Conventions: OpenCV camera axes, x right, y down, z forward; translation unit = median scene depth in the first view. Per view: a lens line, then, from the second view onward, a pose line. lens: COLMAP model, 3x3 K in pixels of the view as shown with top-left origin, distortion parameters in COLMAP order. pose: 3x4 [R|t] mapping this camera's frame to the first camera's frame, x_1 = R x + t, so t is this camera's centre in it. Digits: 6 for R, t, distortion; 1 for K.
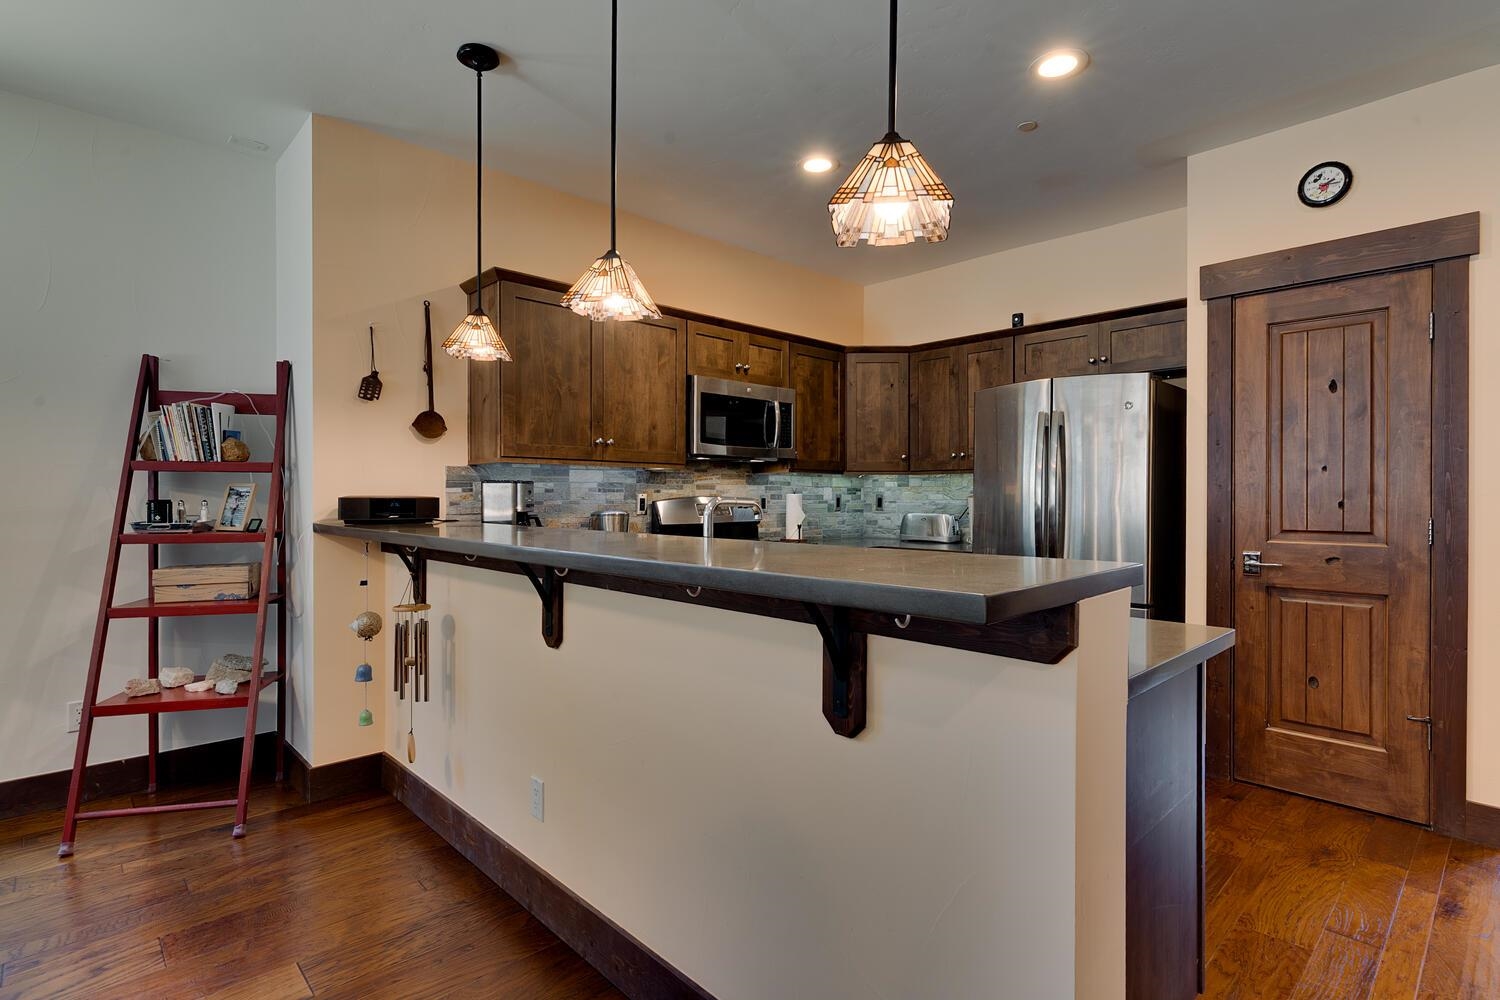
lens RADIAL K [[727.5, 0, 751.7], [0, 727.5, 501.4], [0, 0, 1]] dist [0.002828, -0.001474]
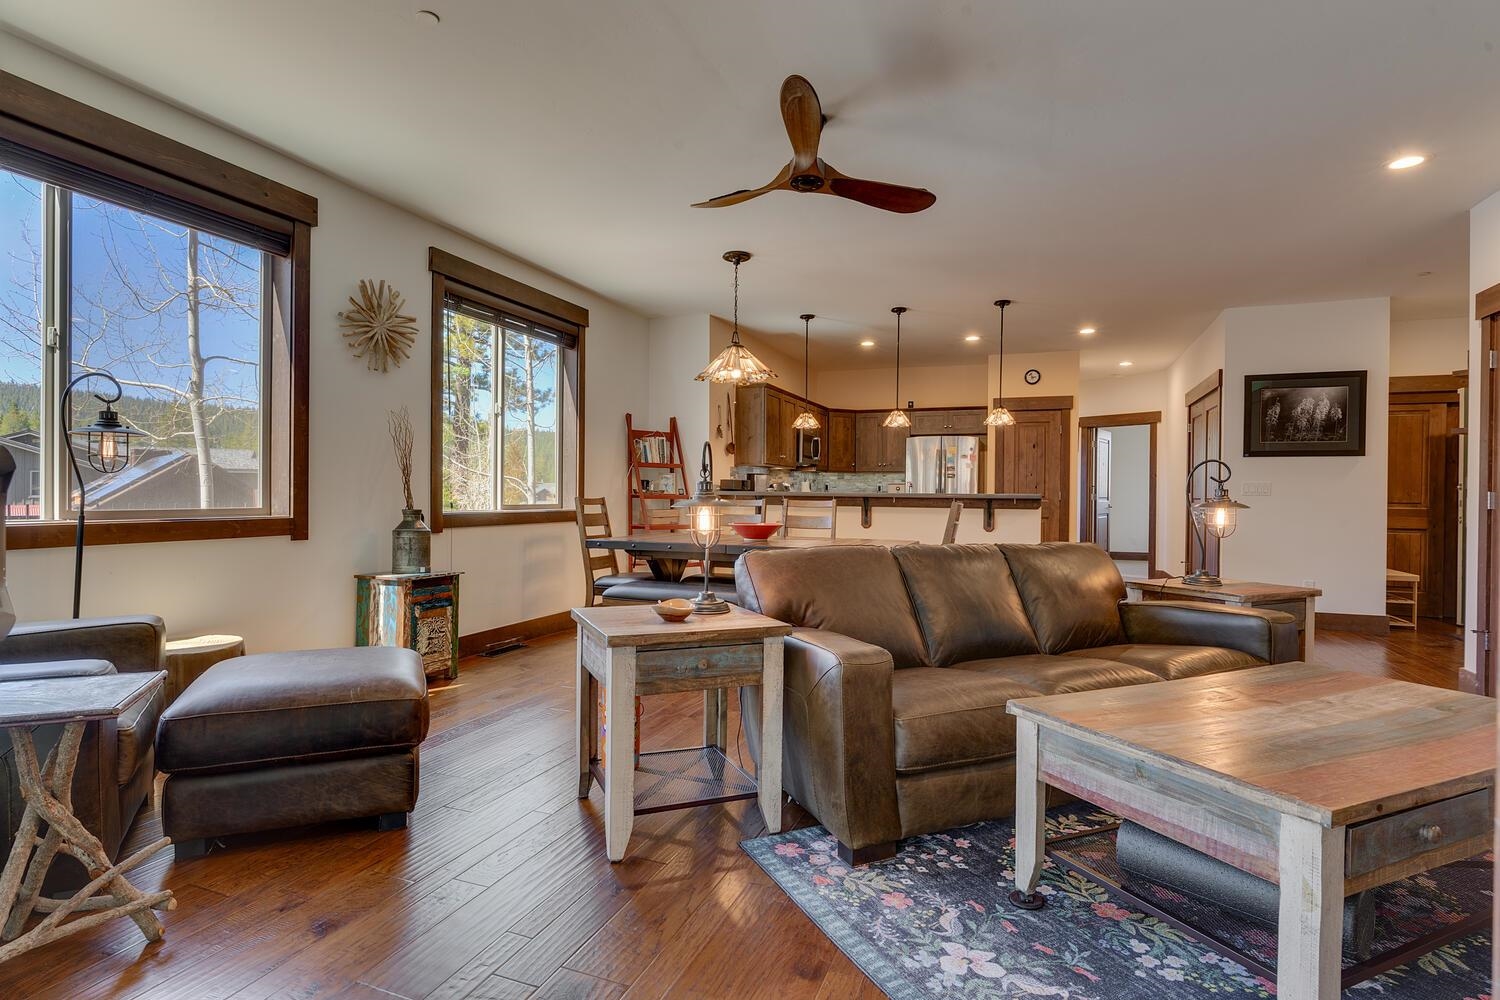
lens RADIAL K [[727.5, 0, 766.3], [0, 727.5, 500.3], [0, 0, 1]] dist [0.002828, -0.001474]
pose [[0.903308, 0.002940, 0.428983, -1.347102], [-0.005938, 0.999966, 0.005651, 0.044257], [-0.428952, -0.007652, 0.903295, -1.112776]]
